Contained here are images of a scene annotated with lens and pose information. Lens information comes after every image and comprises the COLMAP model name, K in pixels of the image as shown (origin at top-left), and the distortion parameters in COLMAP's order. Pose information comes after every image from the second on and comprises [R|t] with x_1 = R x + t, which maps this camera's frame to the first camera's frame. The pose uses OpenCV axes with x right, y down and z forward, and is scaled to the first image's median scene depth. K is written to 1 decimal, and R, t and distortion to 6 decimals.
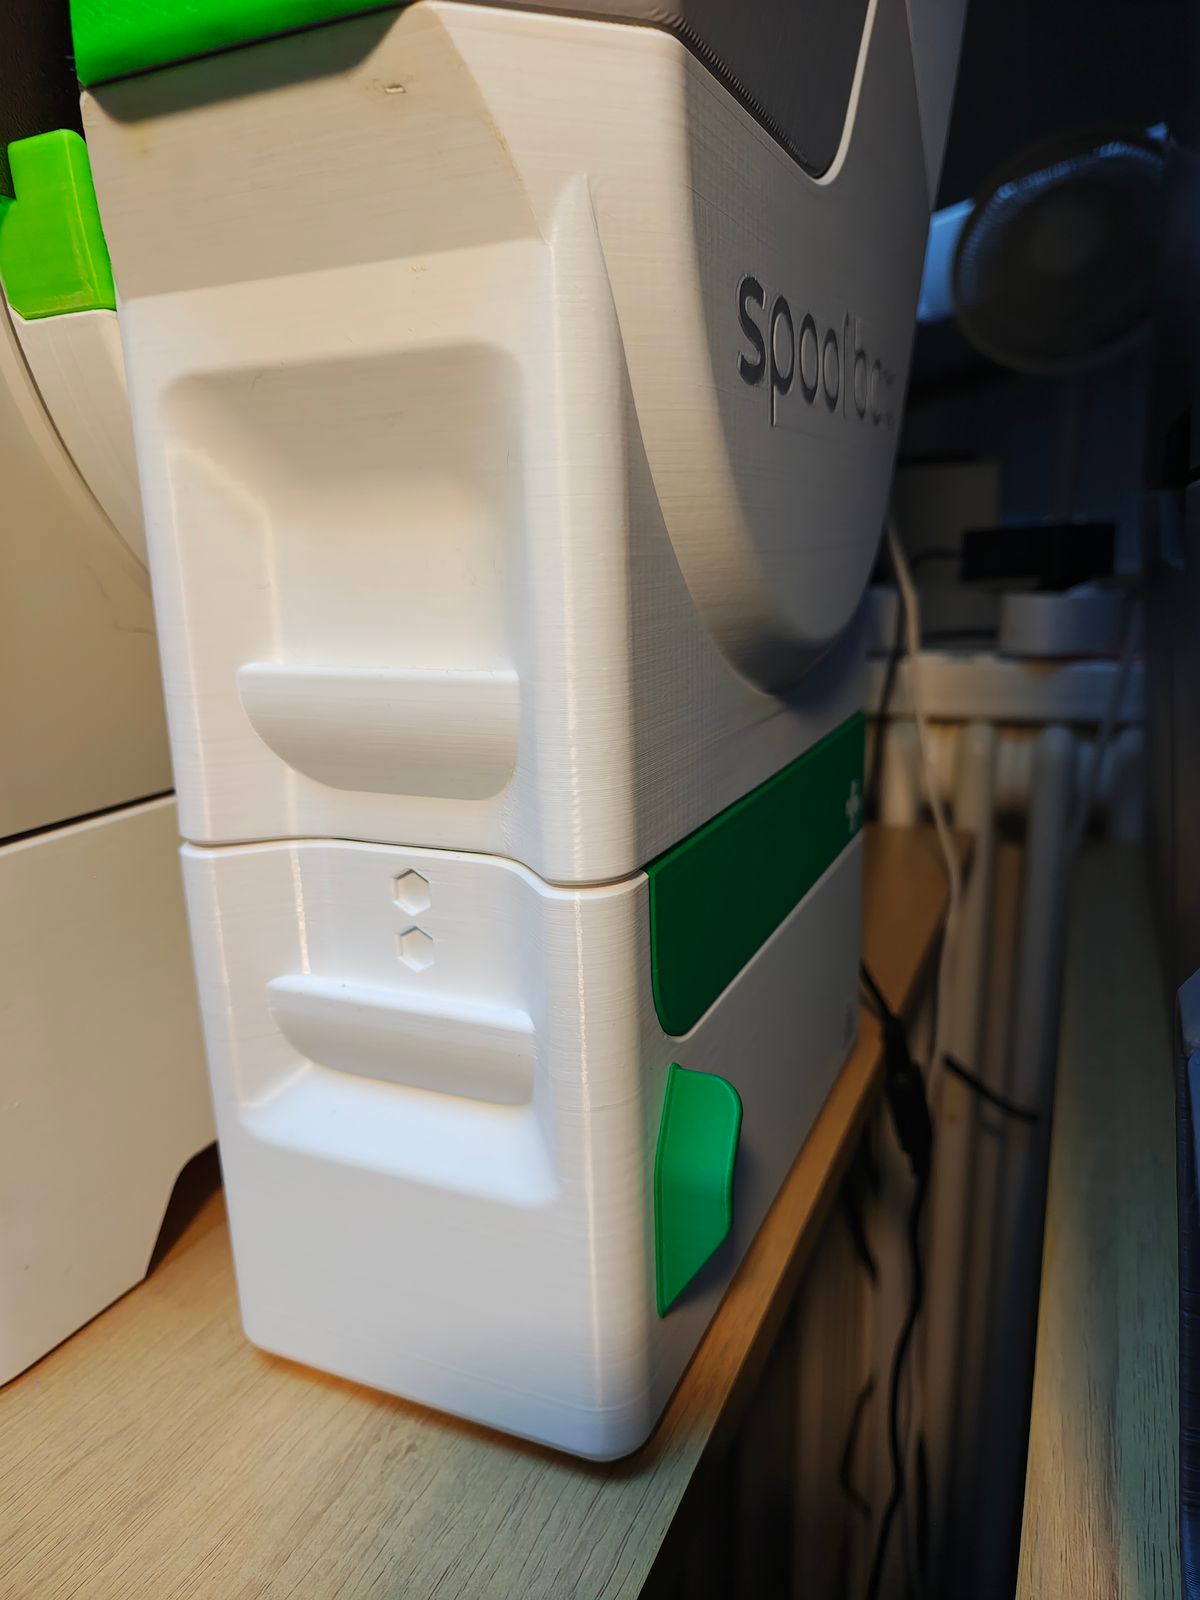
lens RADIAL K [[1119.0, 0, 604.2], [0, 1119.0, 801.2], [0, 0, 1]] dist [0.006733, -0.002487]
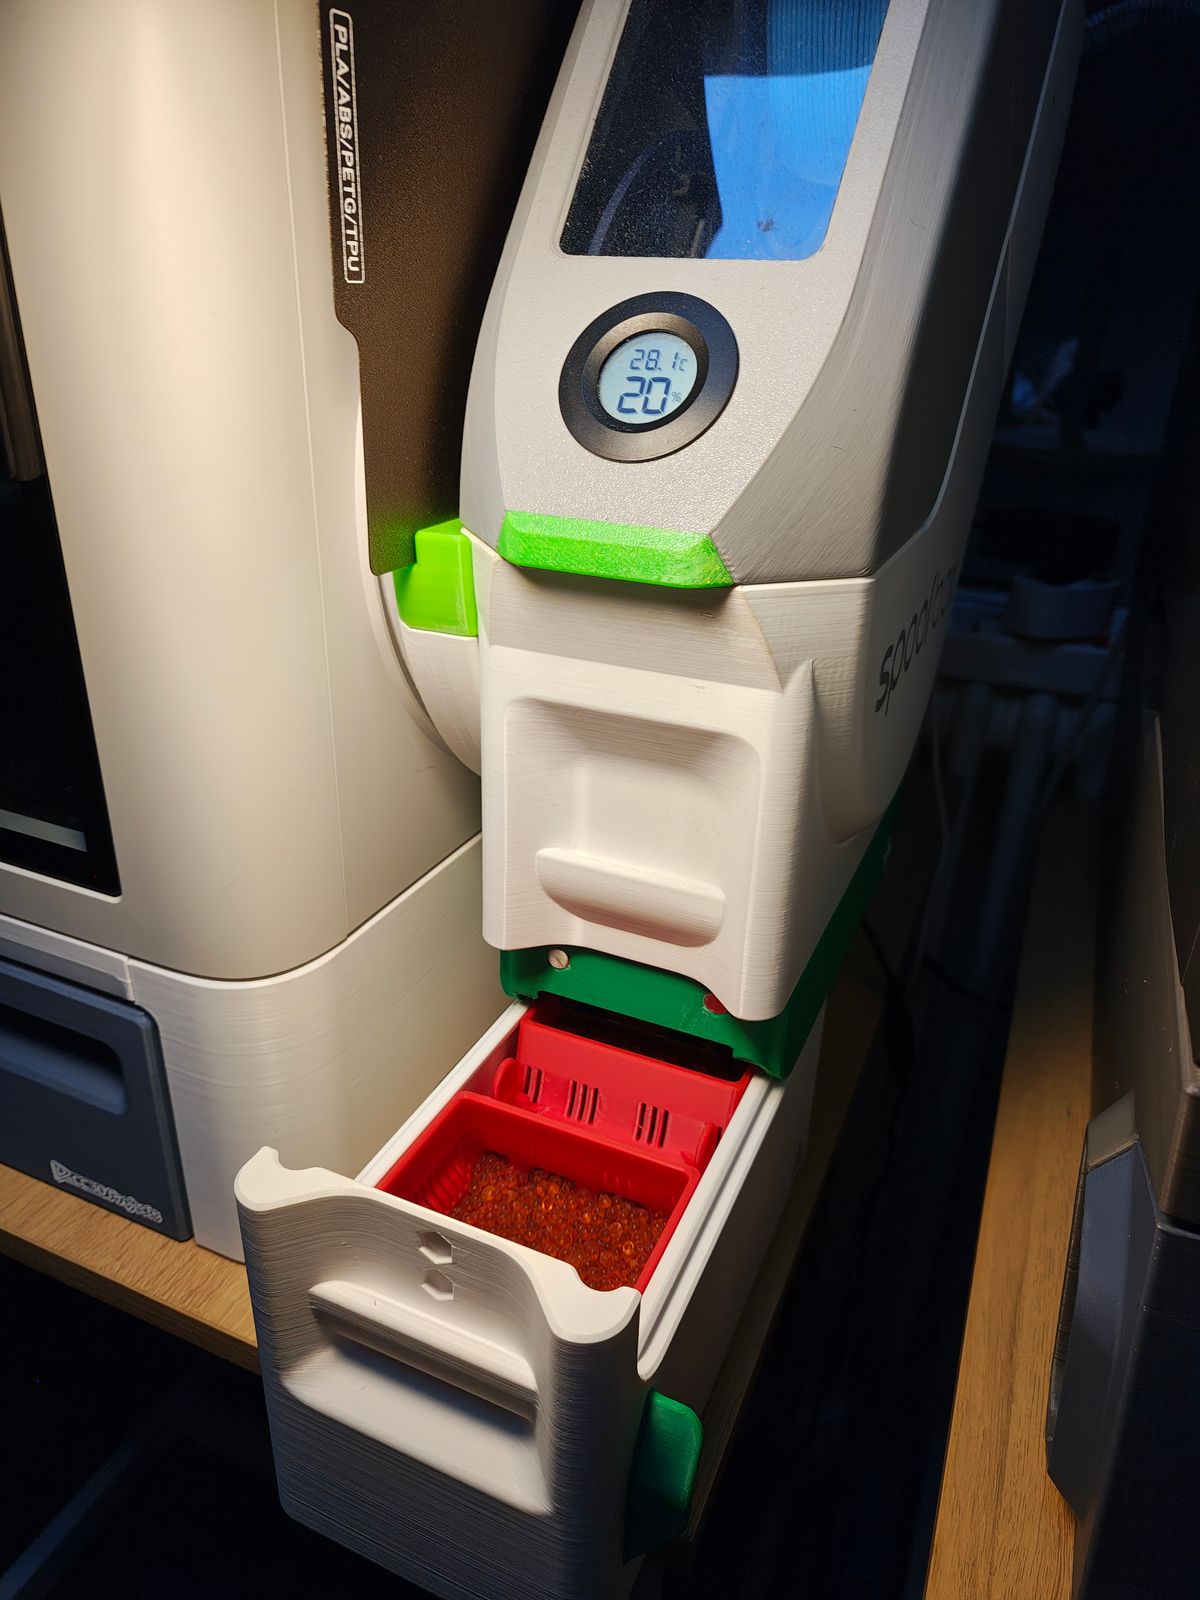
lens RADIAL K [[1101.0, 0, 595.9], [0, 1101.0, 799.4], [0, 0, 1]] dist [0.022250, 0.000868]
pose [[0.998099, 0.057058, 0.023295, -0.271049], [-0.060498, 0.979195, 0.193693, -0.480057], [-0.011759, -0.194734, 0.980786, -0.493557]]
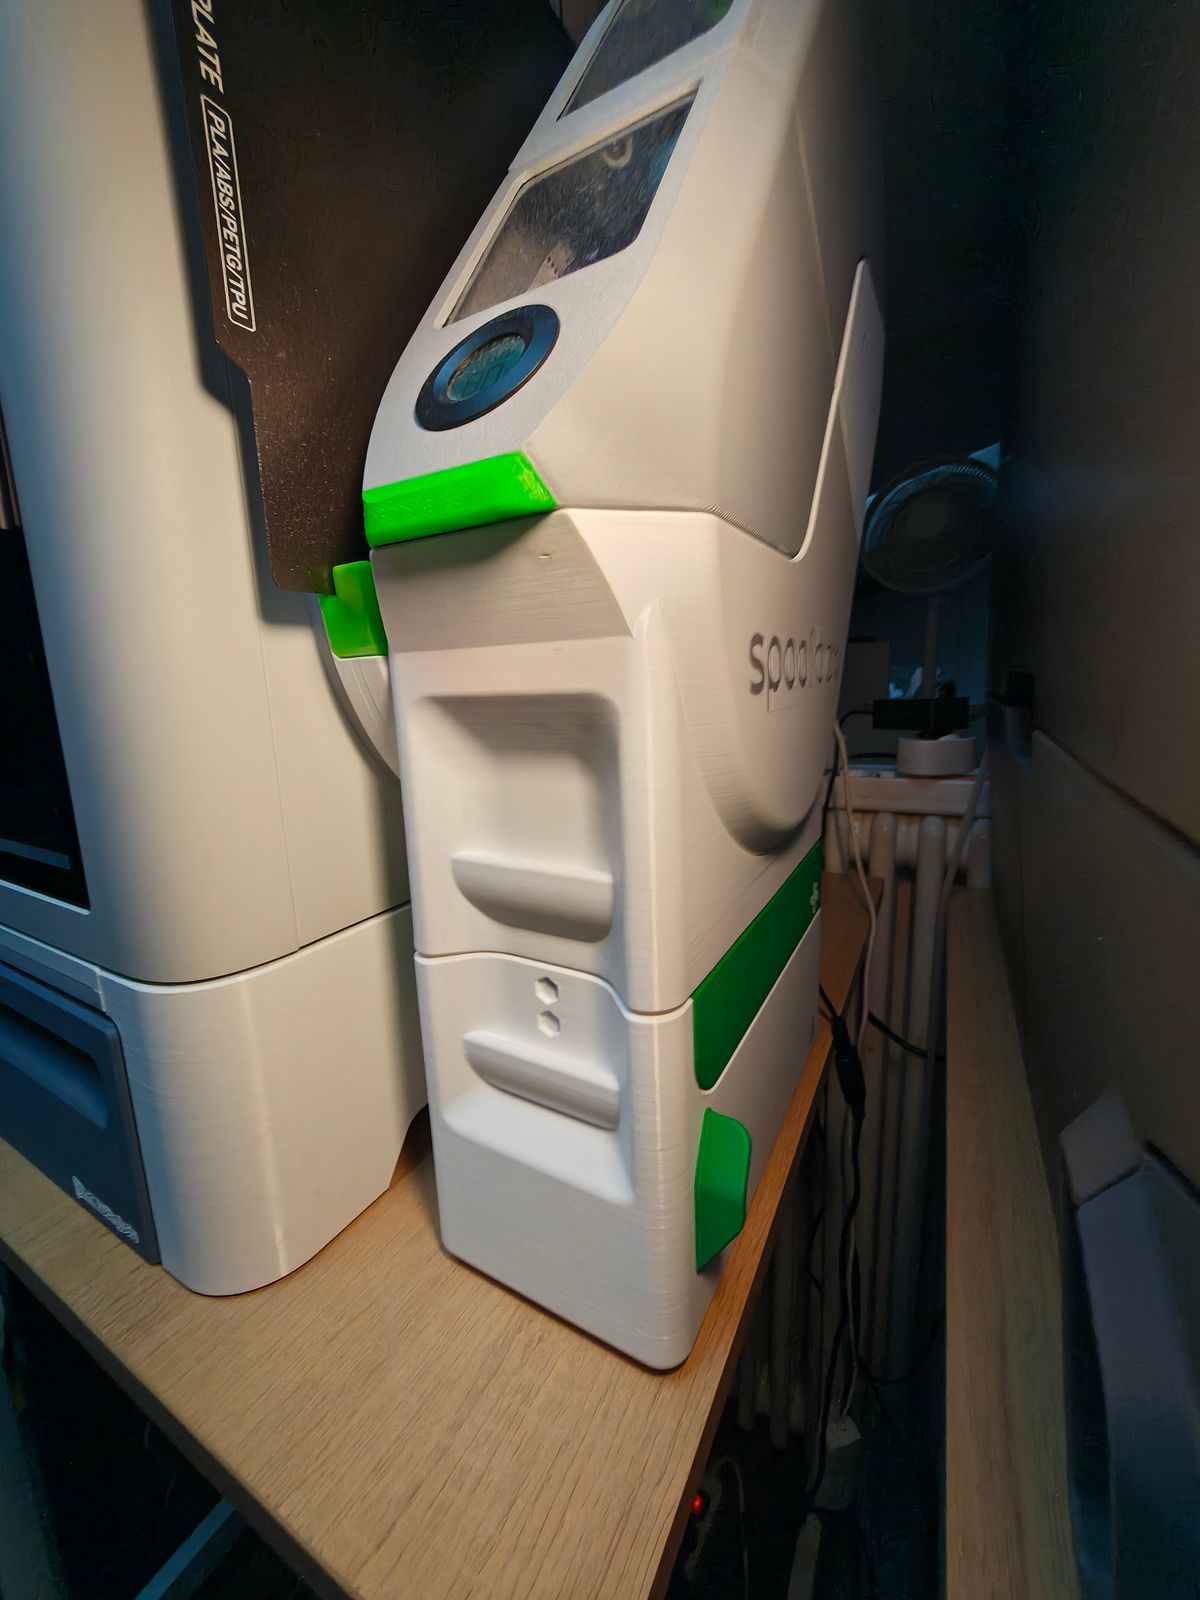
lens RADIAL K [[613.6, 0, 604.3], [0, 613.6, 776.6], [0, 0, 1]] dist [0.008357, 0.000028]
pose [[0.995448, 0.007701, -0.094999, -0.004779], [-0.014329, 0.997493, -0.069293, -0.168852], [0.094227, 0.070339, 0.993063, 0.081760]]
